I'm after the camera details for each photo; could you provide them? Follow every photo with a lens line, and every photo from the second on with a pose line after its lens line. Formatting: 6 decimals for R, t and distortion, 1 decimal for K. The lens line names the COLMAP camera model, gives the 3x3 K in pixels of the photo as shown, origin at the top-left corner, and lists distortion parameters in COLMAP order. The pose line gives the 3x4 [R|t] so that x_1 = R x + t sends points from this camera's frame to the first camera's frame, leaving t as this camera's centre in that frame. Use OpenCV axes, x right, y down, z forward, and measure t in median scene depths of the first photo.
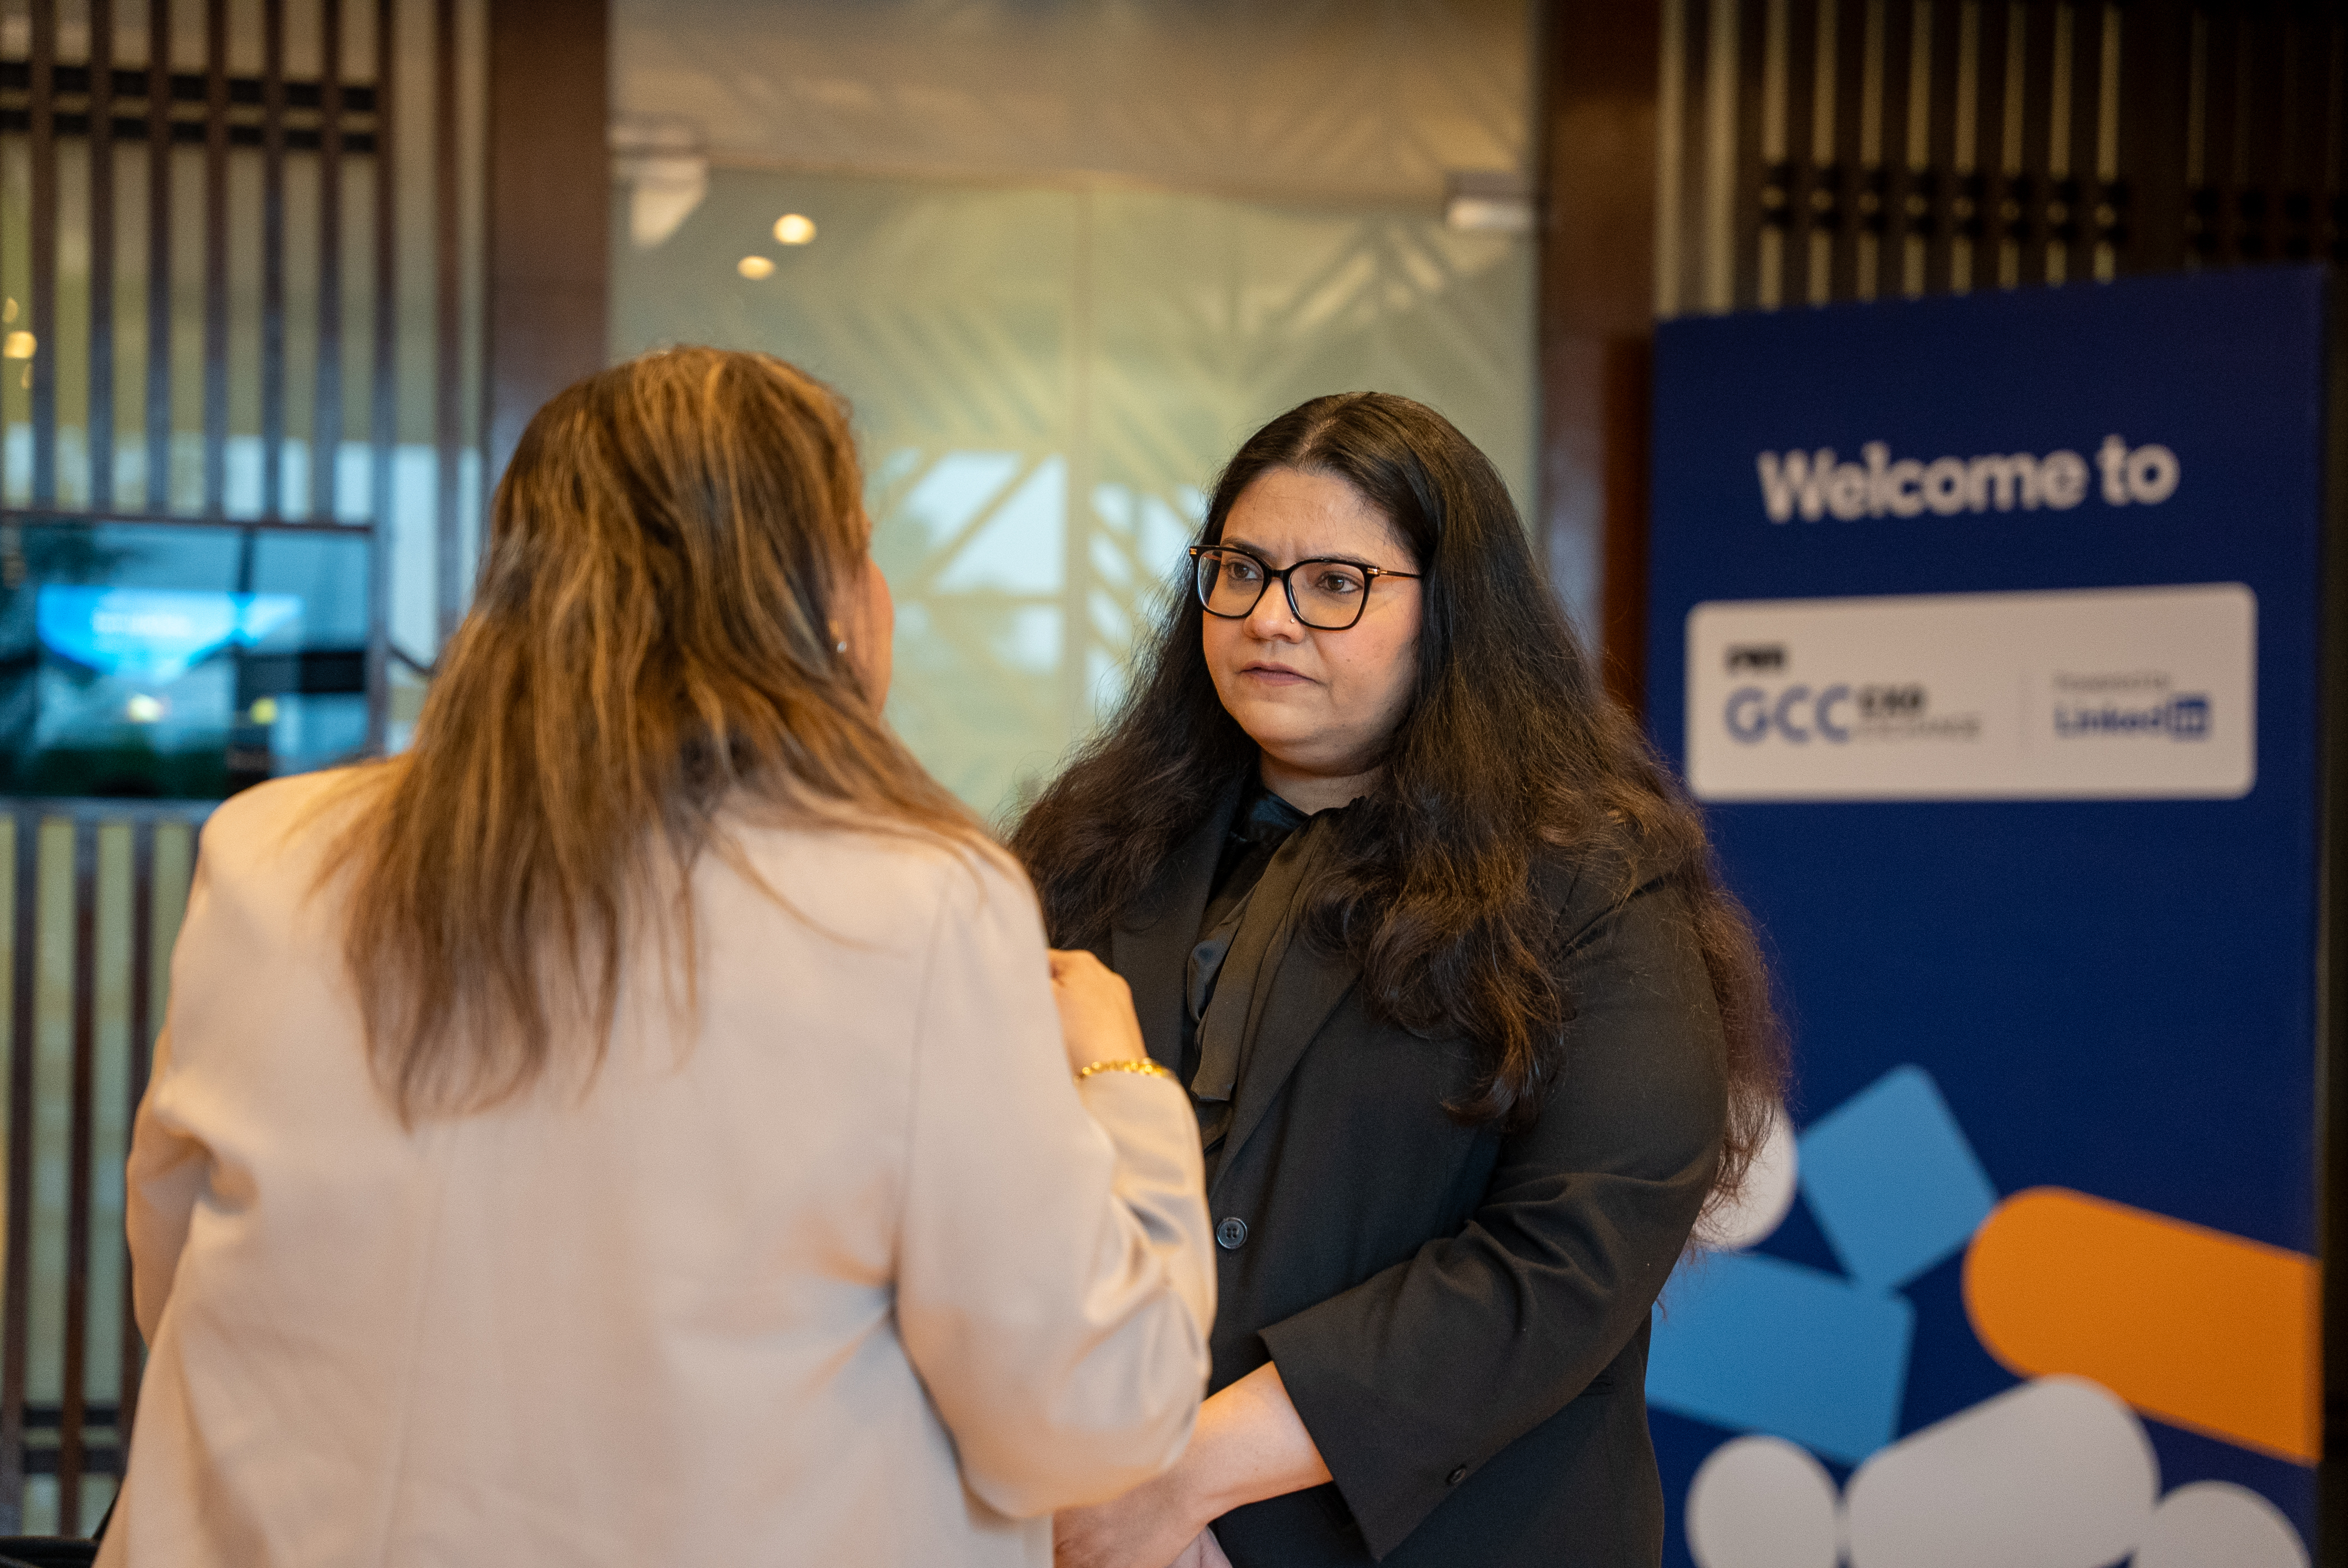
lens RADIAL K [[4652.8, 0, 1174.0], [0, 4652.8, 784.0], [0, 0, 1]] dist [0.345453, -0.115975]
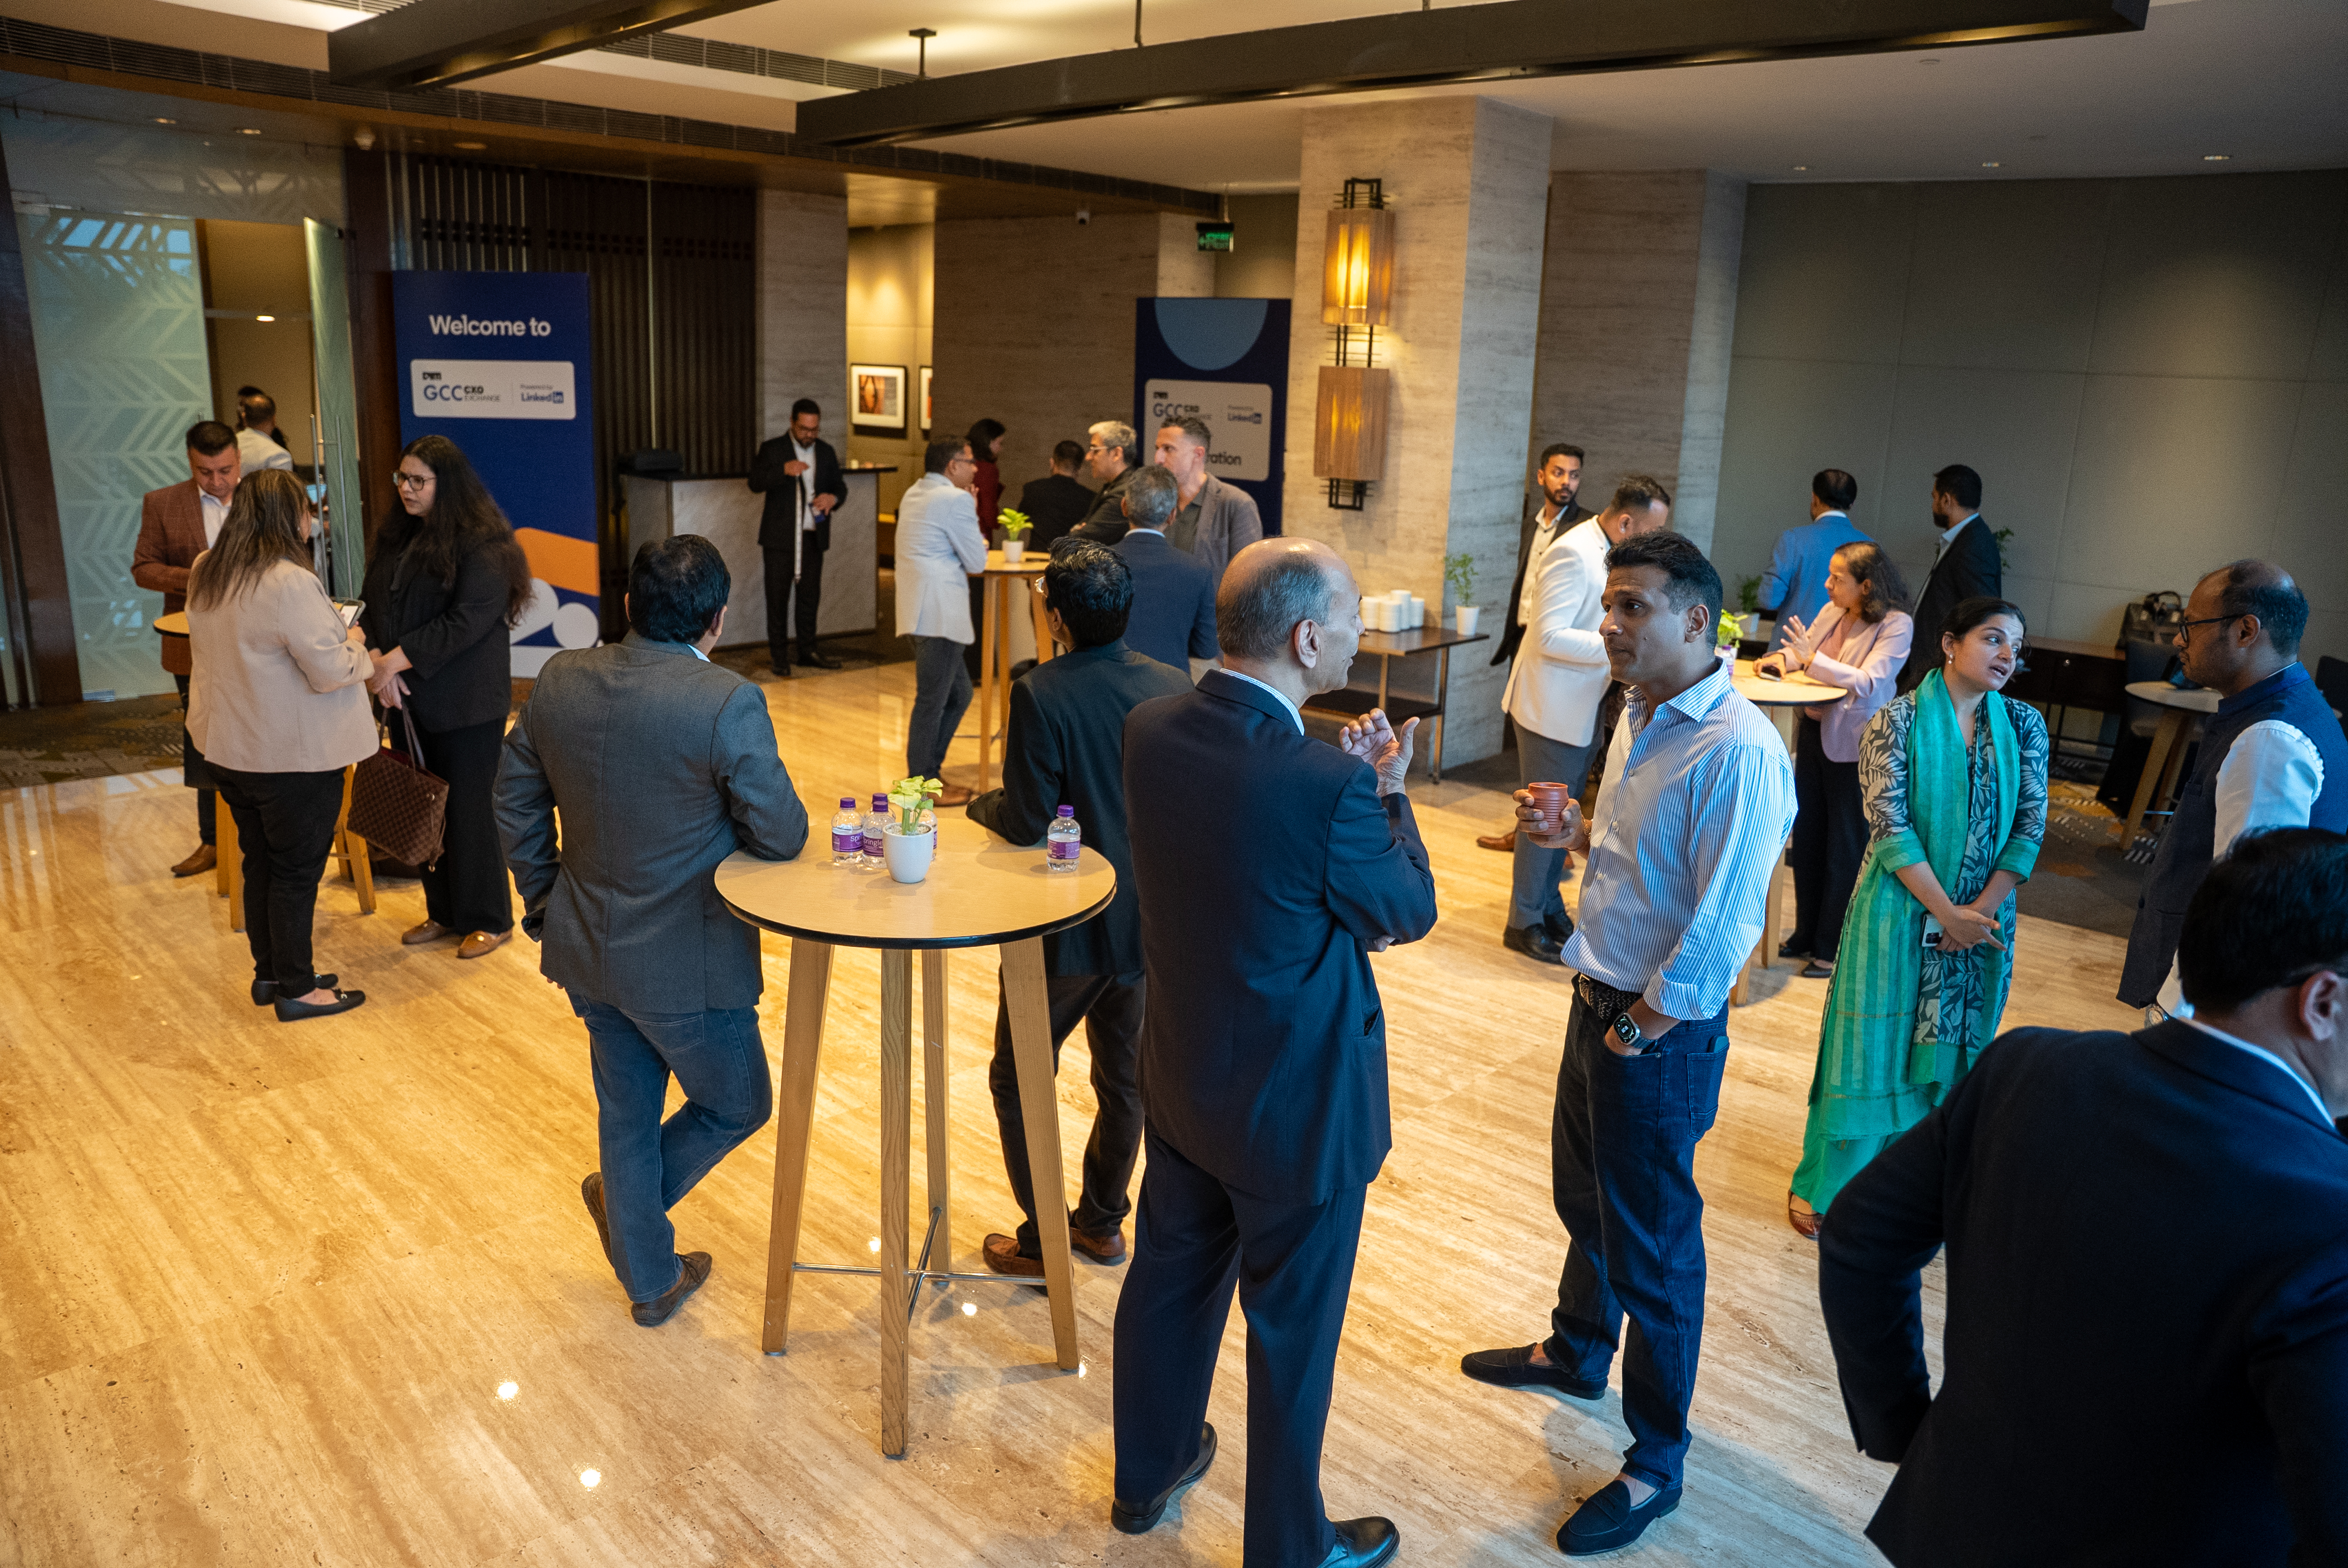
lens RADIAL K [[1626.0, 0, 1182.4], [0, 1626.0, 794.2], [0, 0, 1]] dist [-0.170778, 0.125389]
pose [[0.828794, -0.130335, 0.544163, -0.083602], [-0.044216, 0.954199, 0.295888, -0.098792], [-0.557804, -0.269291, 0.785071, -0.293023]]
